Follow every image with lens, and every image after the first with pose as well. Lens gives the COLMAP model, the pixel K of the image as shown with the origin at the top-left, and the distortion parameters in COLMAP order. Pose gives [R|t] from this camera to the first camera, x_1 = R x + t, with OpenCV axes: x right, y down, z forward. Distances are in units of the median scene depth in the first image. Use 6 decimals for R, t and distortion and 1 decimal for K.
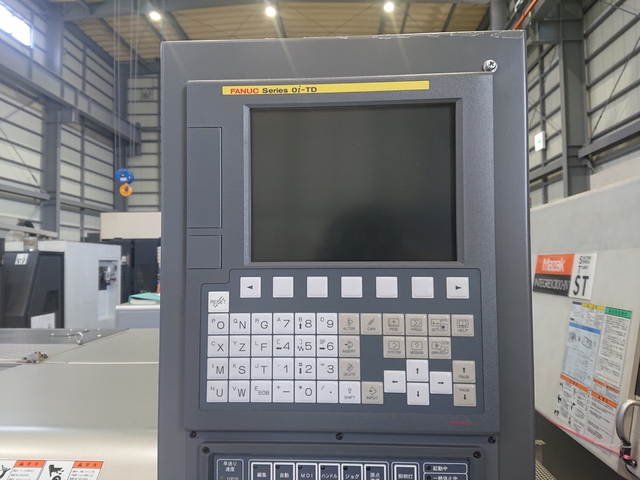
lens RADIAL K [[448.4, 0, 309.7], [0, 448.4, 243.6], [0, 0, 1]] dist [0.074693, -0.098480]
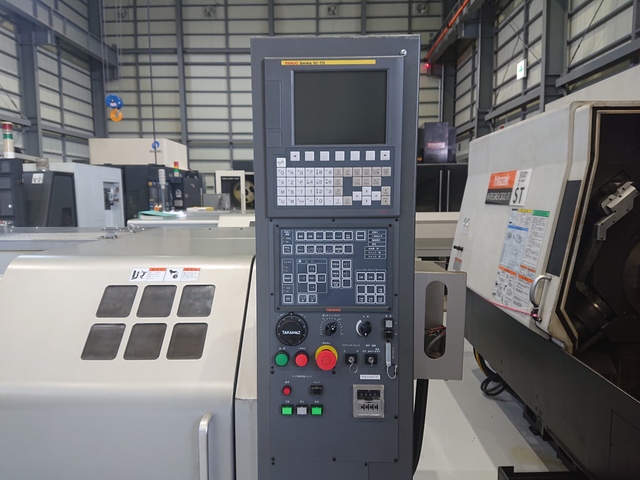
lens RADIAL K [[448.4, 0, 311.1], [0, 448.4, 235.9], [0, 0, 1]] dist [0.074693, -0.098480]
pose [[0.999228, -0.003166, 0.039168, -0.027490], [-0.002201, 0.990676, 0.136221, 0.036406], [-0.039234, -0.136202, 0.989904, -0.252899]]
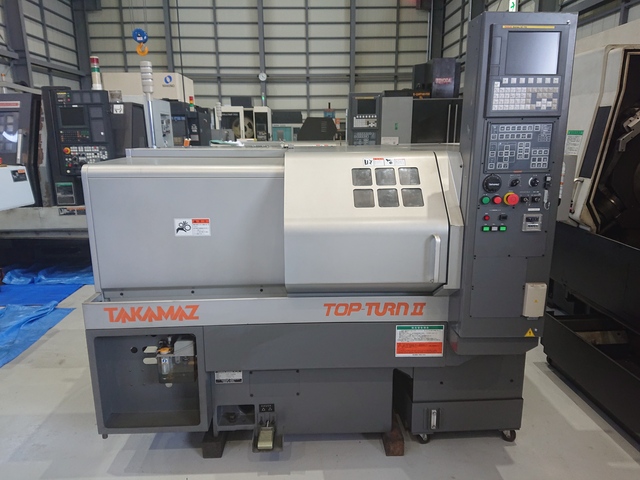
lens RADIAL K [[448.4, 0, 313.1], [0, 448.4, 232.8], [0, 0, 1]] dist [0.074693, -0.098480]
pose [[0.994958, -0.023847, 0.097416, -0.435063], [-0.002113, 0.966120, 0.258084, 0.070297], [-0.100270, -0.256989, 0.961198, -0.586286]]
